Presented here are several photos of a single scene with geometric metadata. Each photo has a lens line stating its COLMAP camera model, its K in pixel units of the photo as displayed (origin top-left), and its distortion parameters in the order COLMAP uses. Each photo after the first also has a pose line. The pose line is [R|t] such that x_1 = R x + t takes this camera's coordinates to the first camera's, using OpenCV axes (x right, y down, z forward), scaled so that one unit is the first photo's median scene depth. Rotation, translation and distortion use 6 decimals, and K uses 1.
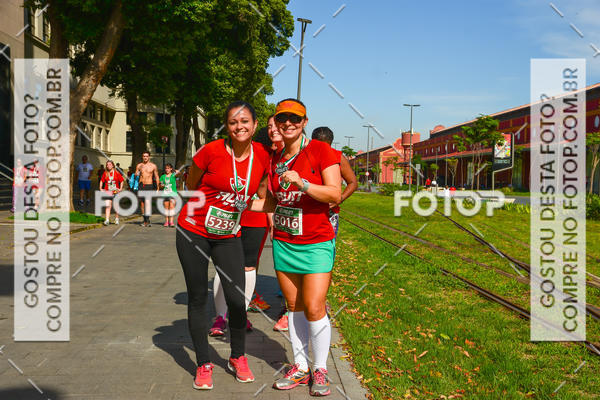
lens RADIAL K [[773.4, 0, 341.0], [0, 773.4, 183.2], [0, 0, 1]] dist [0.070419, 0.001545]
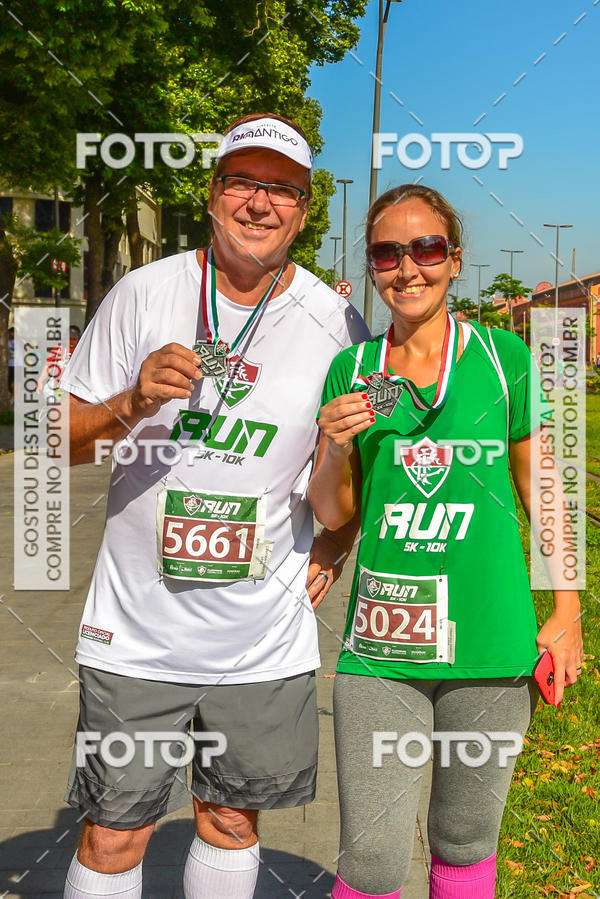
lens RADIAL K [[1158.8, 0, 408.6], [0, 1158.8, 379.7], [0, 0, 1]] dist [0.070419, 0.001545]
pose [[0.999348, -0.009684, 0.034796, -0.062261], [0.010254, 0.999815, -0.016264, 0.016431], [-0.034632, 0.016610, 0.999262, 0.371910]]
